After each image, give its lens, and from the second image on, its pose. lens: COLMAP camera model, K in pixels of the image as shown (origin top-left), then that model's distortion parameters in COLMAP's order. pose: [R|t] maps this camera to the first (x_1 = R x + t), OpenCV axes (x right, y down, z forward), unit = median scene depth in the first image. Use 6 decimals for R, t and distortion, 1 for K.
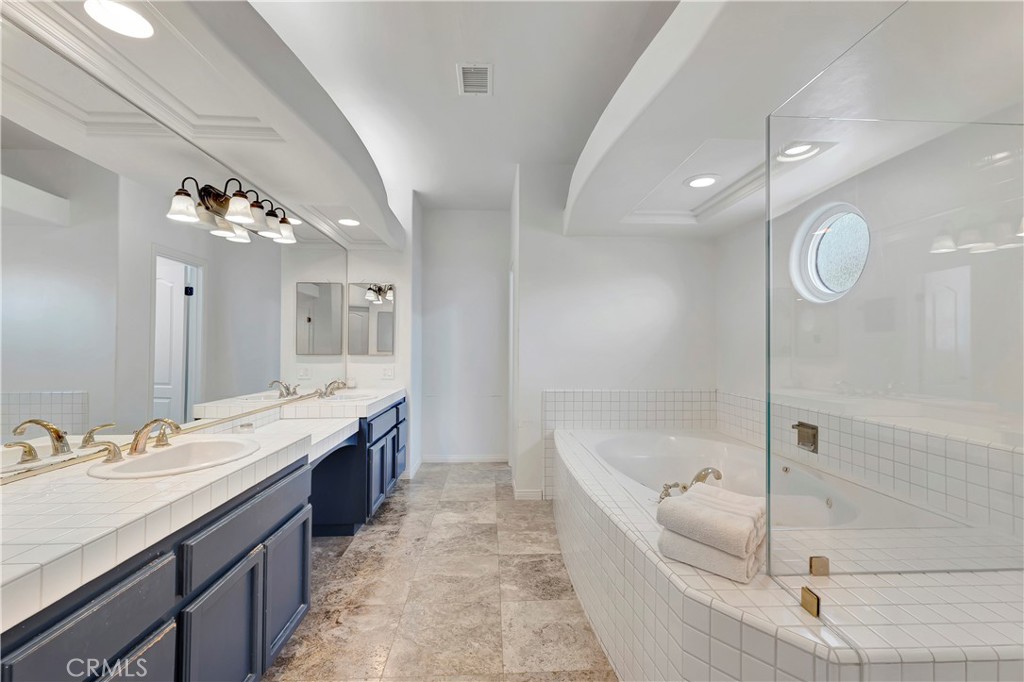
lens RADIAL K [[431.9, 0, 510.2], [0, 431.9, 341.9], [0, 0, 1]] dist [0.003469, 0.000830]
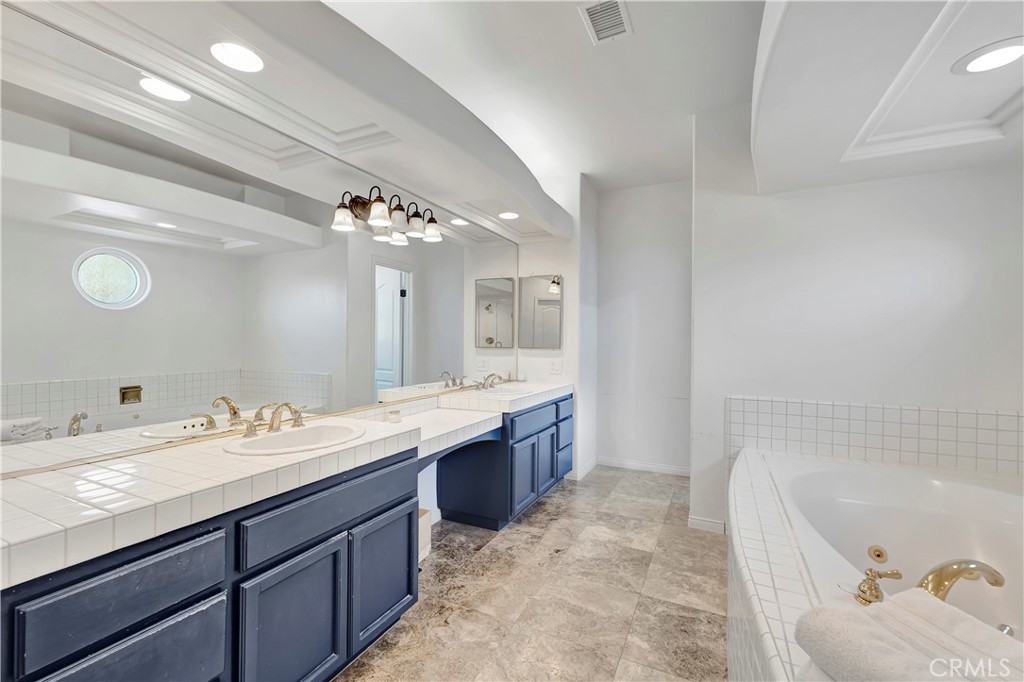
lens RADIAL K [[431.9, 0, 512.0], [0, 431.9, 340.4], [0, 0, 1]] dist [0.003469, 0.000830]
pose [[0.876133, 0.002671, -0.482061, 0.157983], [0.002919, 0.999937, 0.010845, 0.000659], [0.482060, -0.010909, 0.876070, 0.171850]]
